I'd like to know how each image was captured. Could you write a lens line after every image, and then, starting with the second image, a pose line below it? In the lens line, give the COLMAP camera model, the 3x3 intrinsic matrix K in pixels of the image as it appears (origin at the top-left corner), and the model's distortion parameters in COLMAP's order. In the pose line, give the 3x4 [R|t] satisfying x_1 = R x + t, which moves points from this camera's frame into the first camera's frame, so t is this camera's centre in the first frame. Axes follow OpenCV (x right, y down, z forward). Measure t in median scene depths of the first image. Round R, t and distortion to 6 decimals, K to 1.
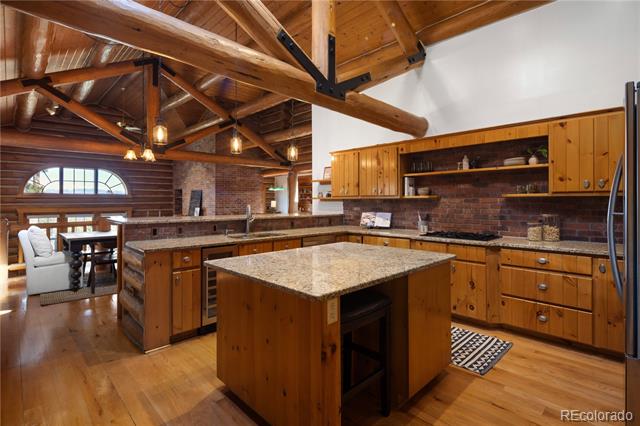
lens RADIAL K [[312.7, 0, 316.9], [0, 312.7, 200.0], [0, 0, 1]] dist [0.004553, -0.004754]
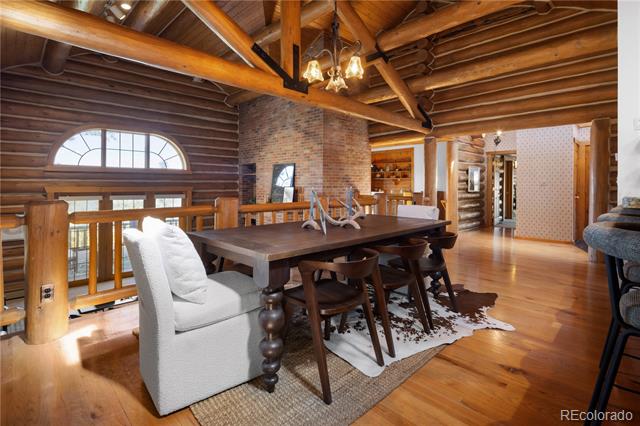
lens RADIAL K [[312.7, 0, 316.3], [0, 312.7, 186.2], [0, 0, 1]] dist [0.004553, -0.004754]
pose [[0.999986, 0.005077, -0.001131, -0.663360], [-0.005071, 0.999971, 0.005686, 0.036538], [0.001160, -0.005680, 0.999983, 0.570096]]
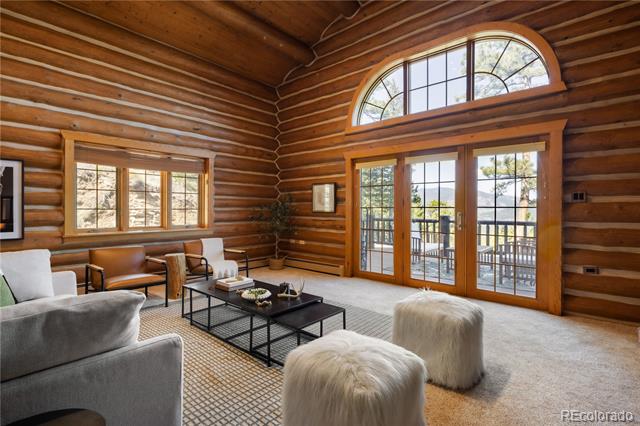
lens RADIAL K [[312.7, 0, 311.0], [0, 312.7, 207.6], [0, 0, 1]] dist [0.004553, -0.004754]
pose [[0.062210, -0.001067, -0.998063, -0.684114], [-0.001569, 0.999998, -0.001167, 0.247373], [0.998062, 0.001638, 0.062208, 1.664638]]
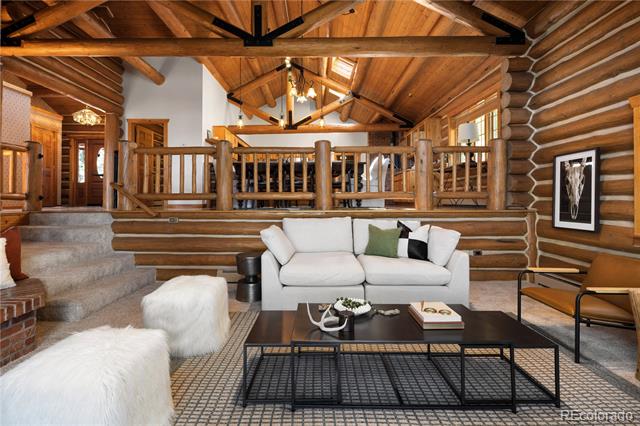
lens RADIAL K [[312.7, 0, 314.1], [0, 312.7, 198.0], [0, 0, 1]] dist [0.004553, -0.004754]
pose [[-0.715097, 0.010104, 0.698952, -1.508020], [0.005306, 0.999945, -0.009026, 0.249830], [-0.699005, -0.002746, -0.715112, 1.967535]]
